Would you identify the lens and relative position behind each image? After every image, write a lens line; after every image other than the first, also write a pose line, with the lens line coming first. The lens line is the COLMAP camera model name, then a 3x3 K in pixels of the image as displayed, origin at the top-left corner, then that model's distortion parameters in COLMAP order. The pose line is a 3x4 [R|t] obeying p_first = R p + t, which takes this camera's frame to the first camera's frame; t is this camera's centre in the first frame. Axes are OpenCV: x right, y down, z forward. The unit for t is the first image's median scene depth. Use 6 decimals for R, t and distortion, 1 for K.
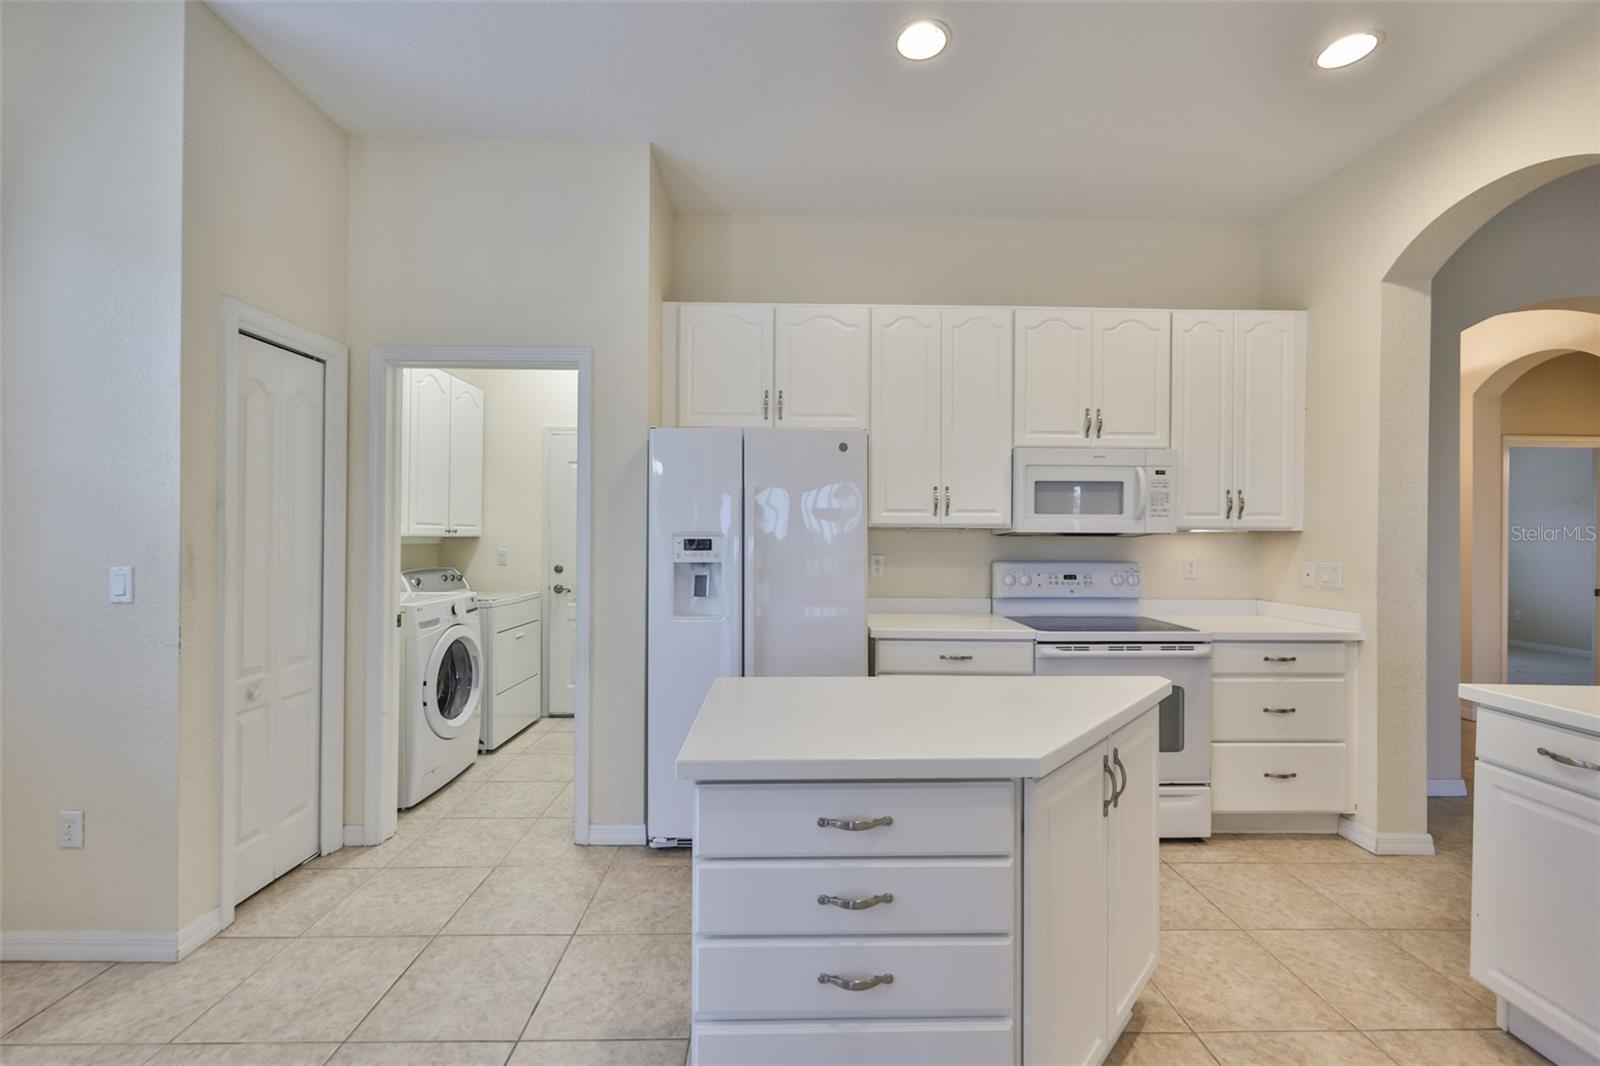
lens RADIAL K [[657.3, 0, 801.3], [0, 657.3, 534.0], [0, 0, 1]] dist [0.003046, -0.000777]
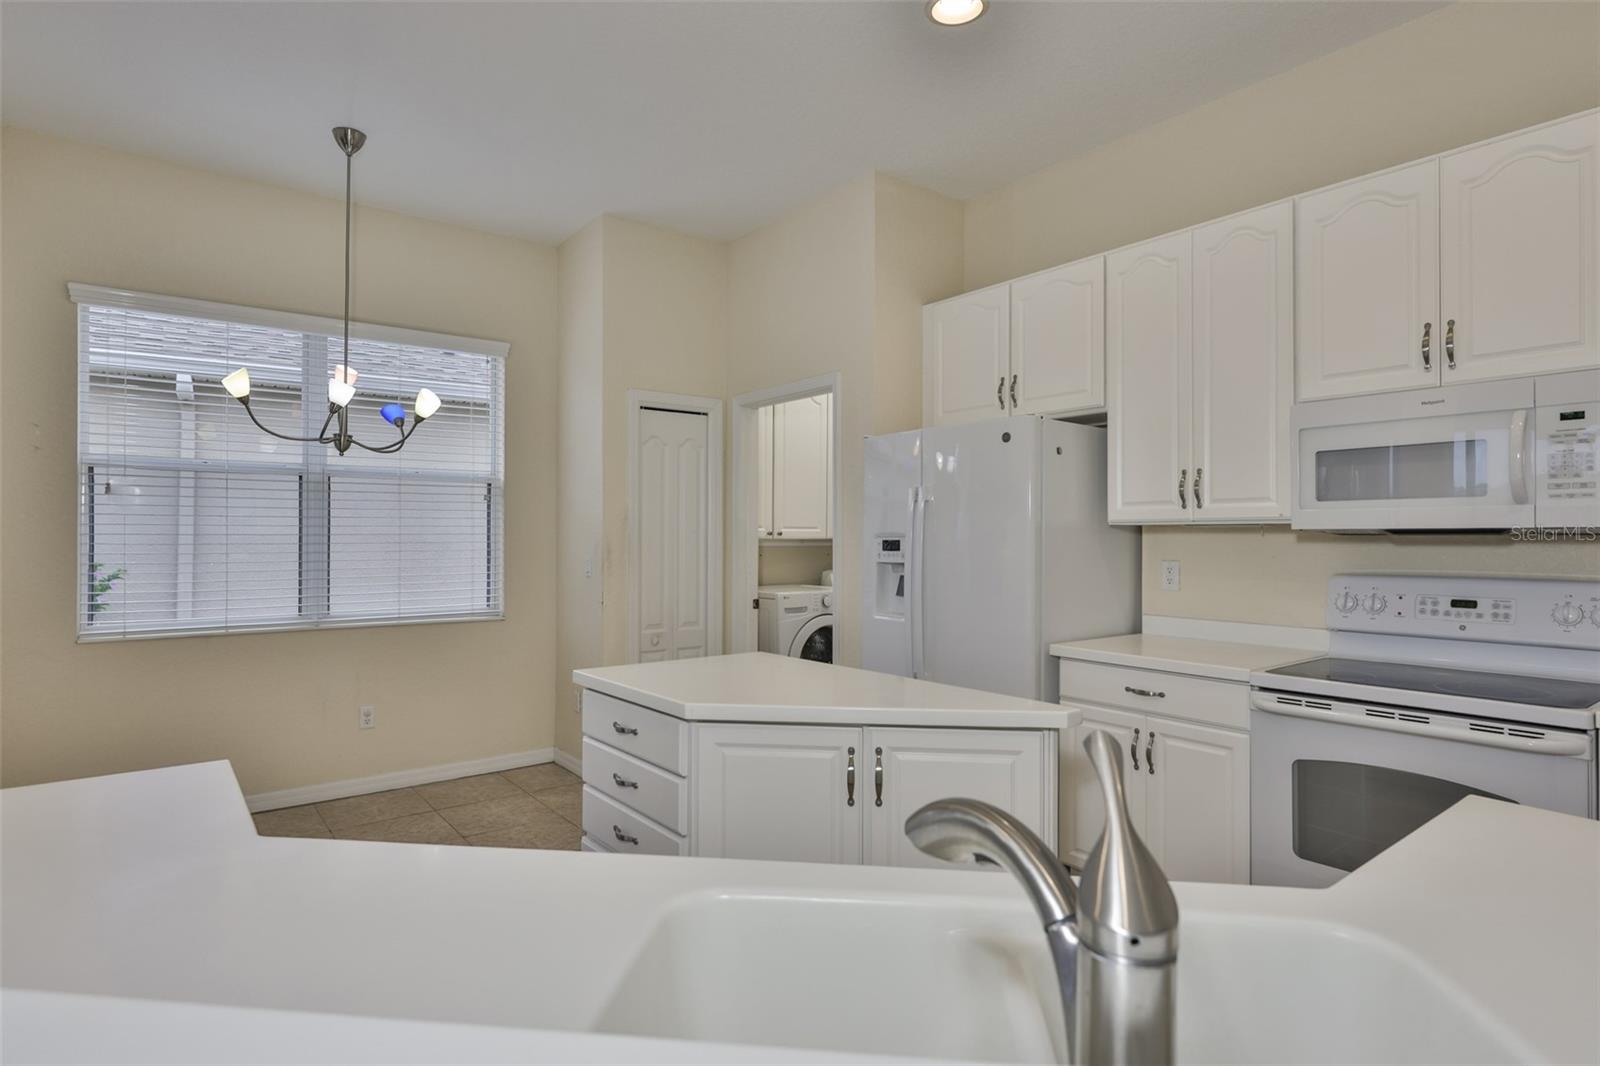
lens RADIAL K [[843.2, 0, 800.2], [0, 843.2, 533.0], [0, 0, 1]] dist [0.006308, -0.000333]
pose [[0.598446, -0.009670, -0.801105, 0.712957], [0.002678, 0.999946, -0.010069, 0.008494], [0.801159, 0.003880, 0.598440, 0.072541]]
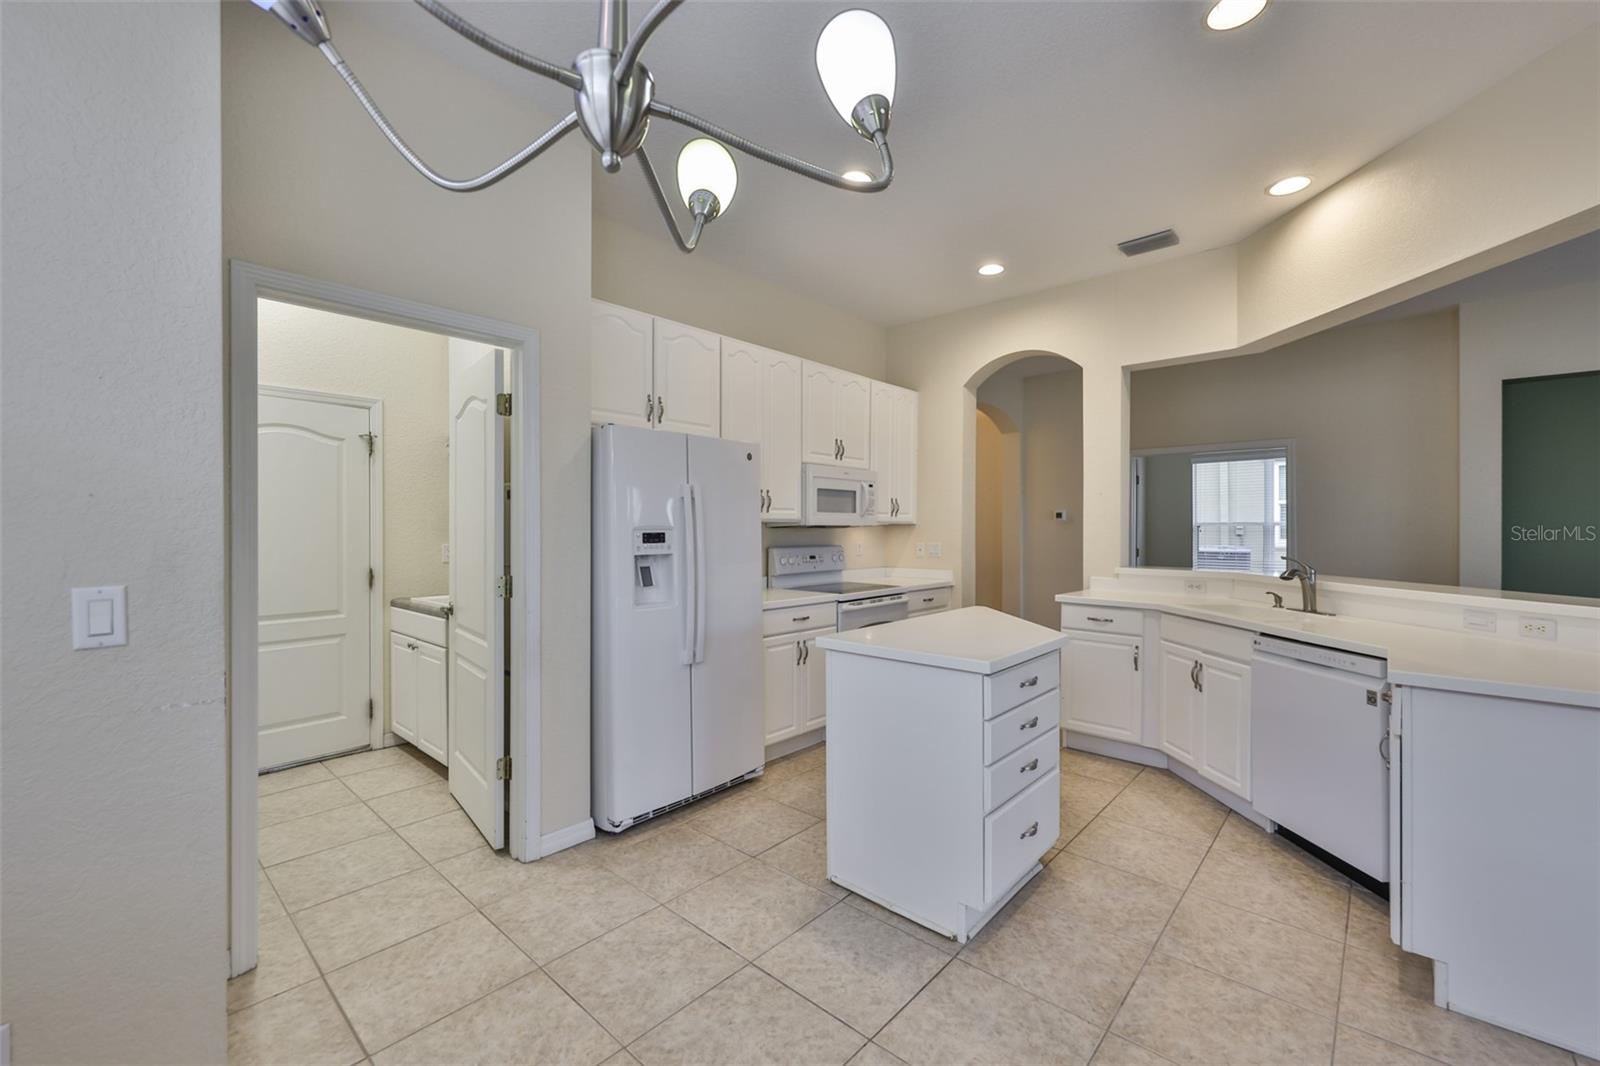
lens RADIAL K [[657.3, 0, 796.1], [0, 657.3, 532.1], [0, 0, 1]] dist [0.003046, -0.000777]
pose [[0.686429, -0.010465, 0.727122, -0.671882], [0.003003, 0.999929, 0.011556, -0.004238], [-0.727191, -0.005749, 0.686411, 0.079172]]
